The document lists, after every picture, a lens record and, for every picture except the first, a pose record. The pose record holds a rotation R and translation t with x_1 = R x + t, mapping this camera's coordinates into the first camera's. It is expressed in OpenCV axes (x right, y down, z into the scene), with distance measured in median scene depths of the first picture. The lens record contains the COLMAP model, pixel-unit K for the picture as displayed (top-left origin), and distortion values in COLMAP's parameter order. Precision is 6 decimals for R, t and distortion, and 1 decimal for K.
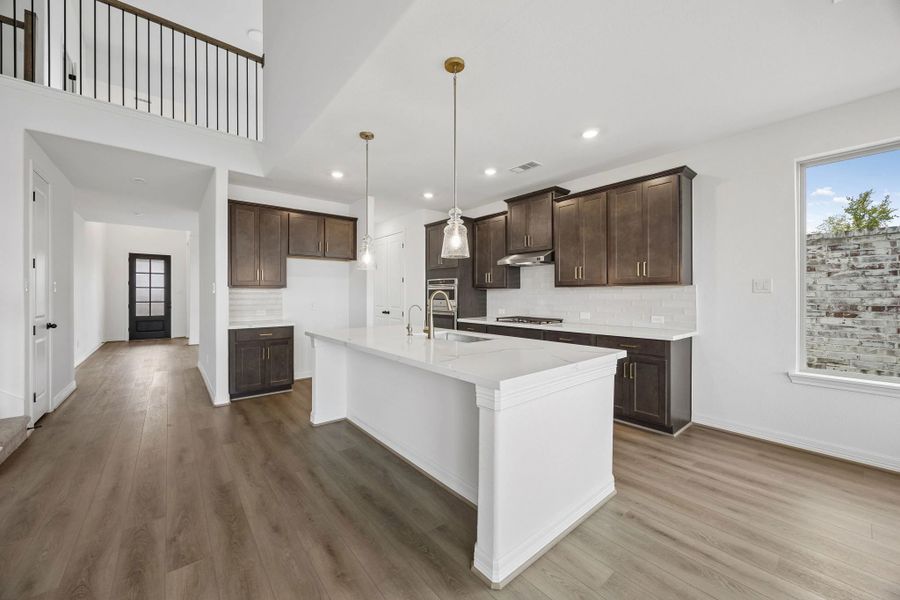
lens RADIAL K [[341.8, 0, 437.6], [0, 341.8, 295.7], [0, 0, 1]] dist [0.001275, 0.000364]
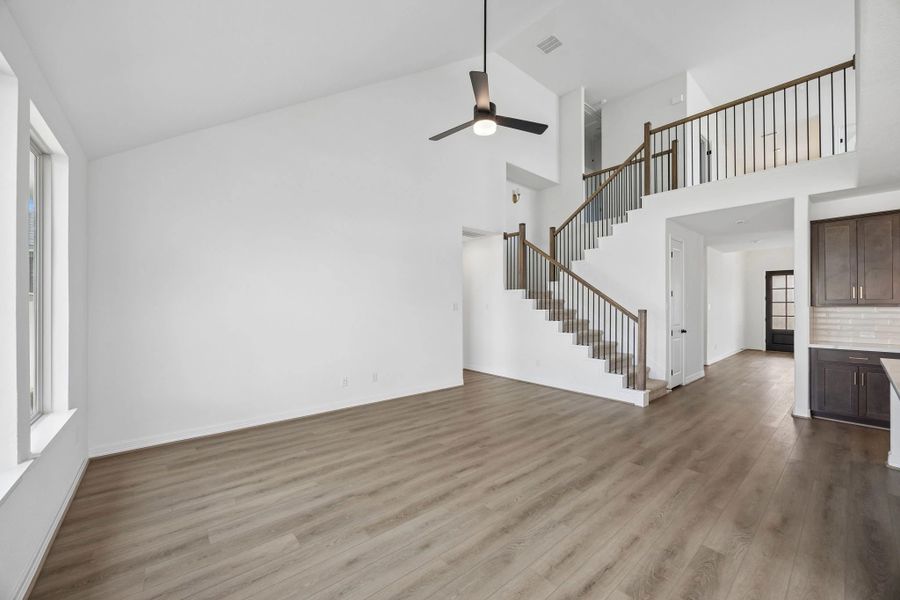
lens RADIAL K [[344.7, 0, 451.2], [0, 344.7, 302.7], [0, 0, 1]] dist [-0.001332, -0.000271]
pose [[0.038299, -0.009034, -0.999225, 0.383169], [-0.002568, 0.999955, -0.009139, -0.024401], [0.999263, 0.002916, 0.038274, -0.126998]]
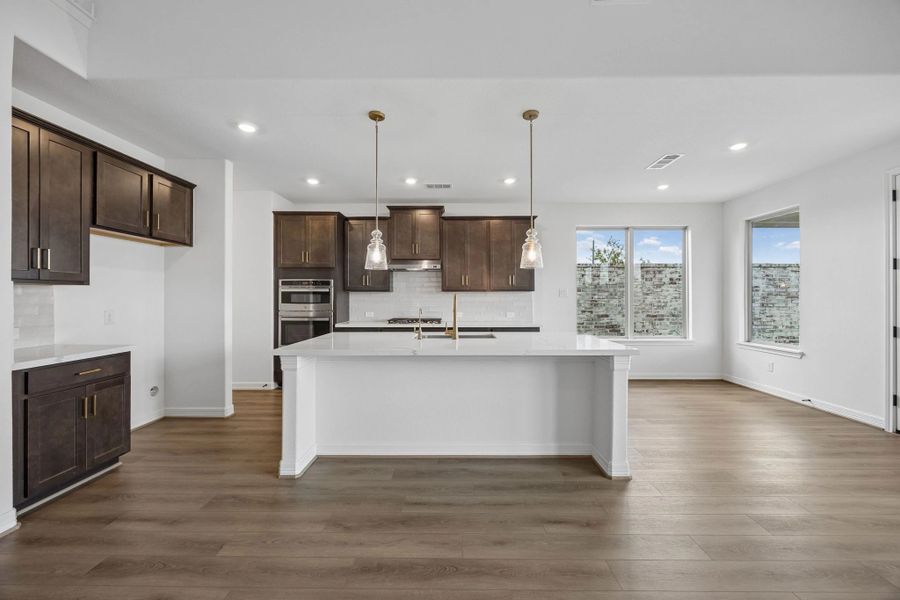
lens RADIAL K [[351.0, 0, 449.0], [0, 351.0, 298.3], [0, 0, 1]] dist [-0.001707, -0.000159]
pose [[0.629730, -0.001038, 0.776814, -0.586243], [0.001701, 0.999999, -0.000043, -0.000997], [-0.776812, 0.001349, 0.629731, 0.217877]]
